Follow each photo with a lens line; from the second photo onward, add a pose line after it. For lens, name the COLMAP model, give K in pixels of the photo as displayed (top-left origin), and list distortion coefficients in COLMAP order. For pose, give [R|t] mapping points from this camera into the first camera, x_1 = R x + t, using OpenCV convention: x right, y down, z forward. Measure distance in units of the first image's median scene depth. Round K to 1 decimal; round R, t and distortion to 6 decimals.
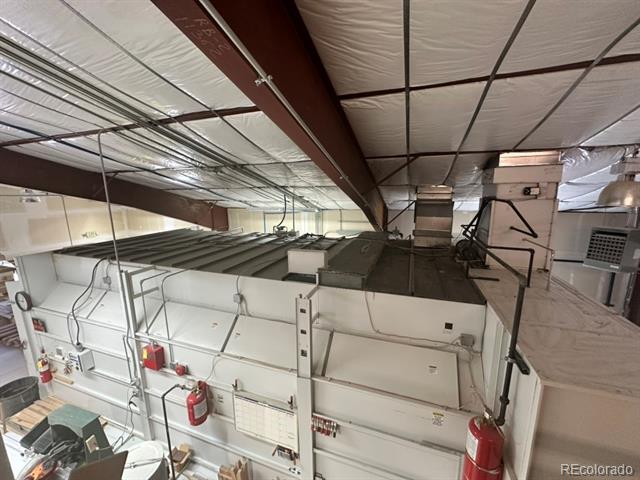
lens RADIAL K [[256.7, 0, 318.6], [0, 256.7, 240.7], [0, 0, 1]] dist [-0.001729, -0.000352]
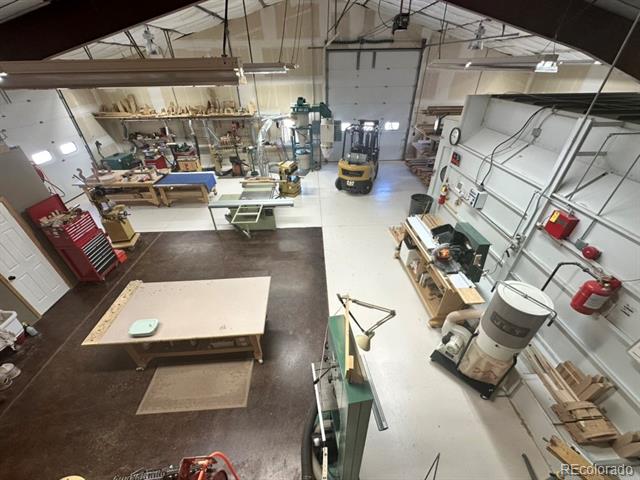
lens RADIAL K [[256.7, 0, 320.4], [0, 256.7, 238.5], [0, 0, 1]] dist [-0.001729, -0.000352]
pose [[0.371370, 0.530270, -0.762167, -0.200318], [-0.168960, 0.845761, 0.506104, 0.149921], [0.912983, -0.059176, 0.403684, -0.147041]]
